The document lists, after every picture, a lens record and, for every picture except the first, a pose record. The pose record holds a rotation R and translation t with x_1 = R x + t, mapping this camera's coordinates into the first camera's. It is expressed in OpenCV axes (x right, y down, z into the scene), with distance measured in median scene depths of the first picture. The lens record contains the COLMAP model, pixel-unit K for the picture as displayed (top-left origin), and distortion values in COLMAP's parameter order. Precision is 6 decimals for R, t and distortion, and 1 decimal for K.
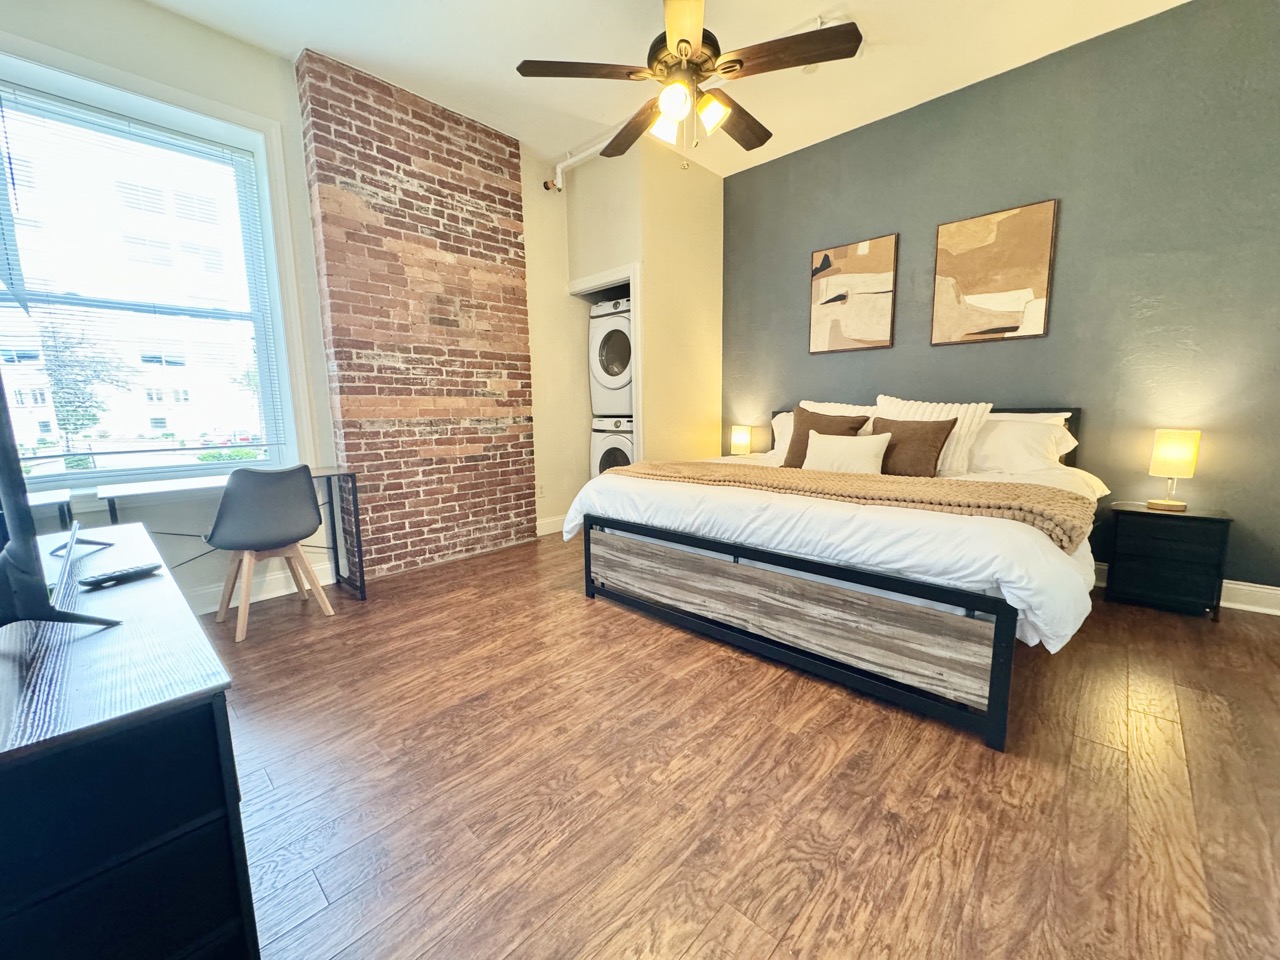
lens RADIAL K [[513.7, 0, 640.0], [0, 513.7, 480.0], [0, 0, 1]] dist [-0.000621, -0.000172]
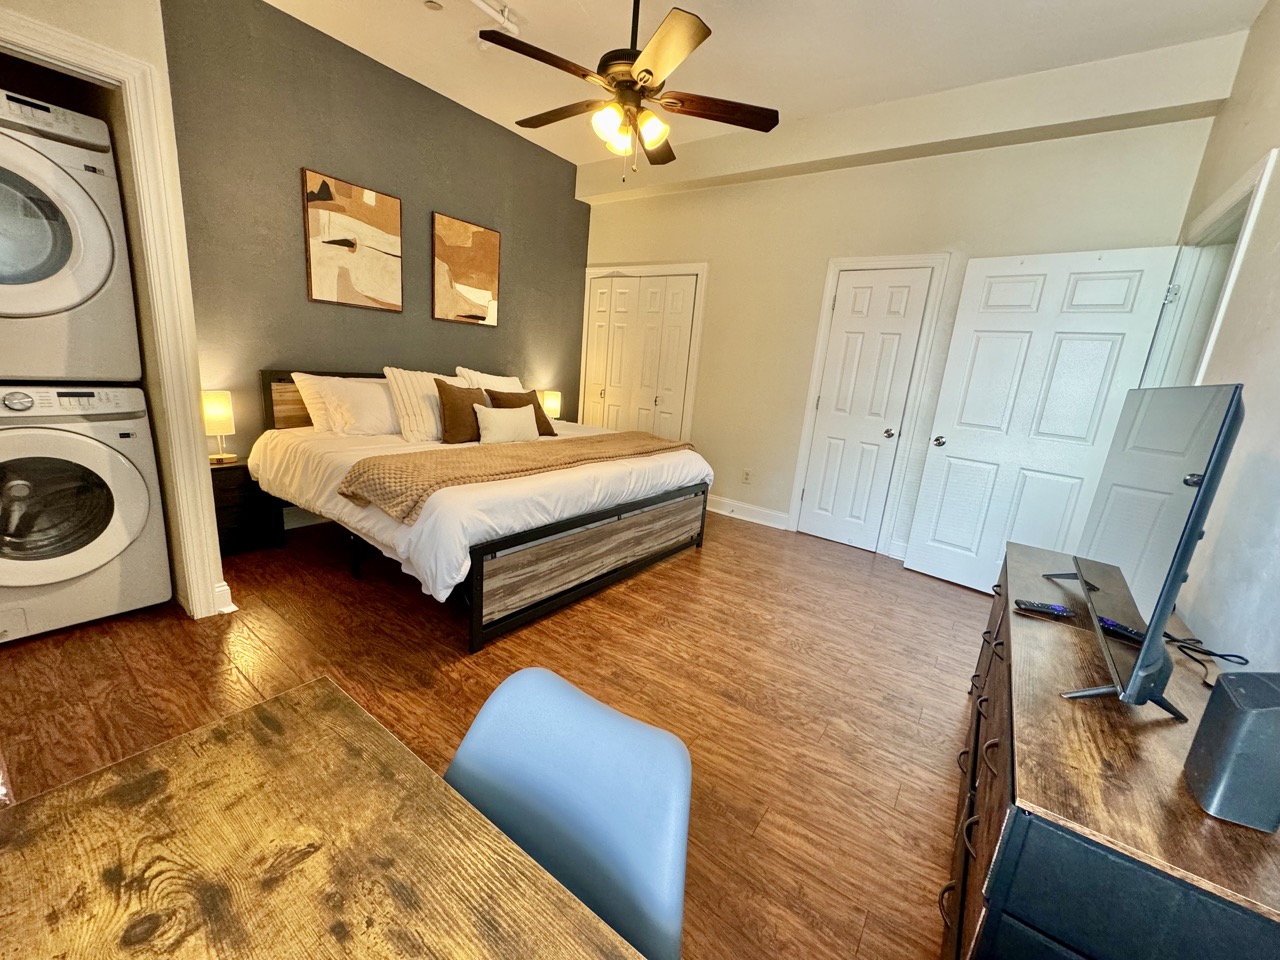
lens RADIAL K [[513.7, 0, 640.0], [0, 513.7, 480.0], [0, 0, 1]] dist [-0.000621, -0.000172]
pose [[-0.137172, -0.217870, 0.966290, -0.828971], [0.053432, 0.972463, 0.226848, -0.178926], [-0.989105, 0.082748, -0.121754, 0.865233]]
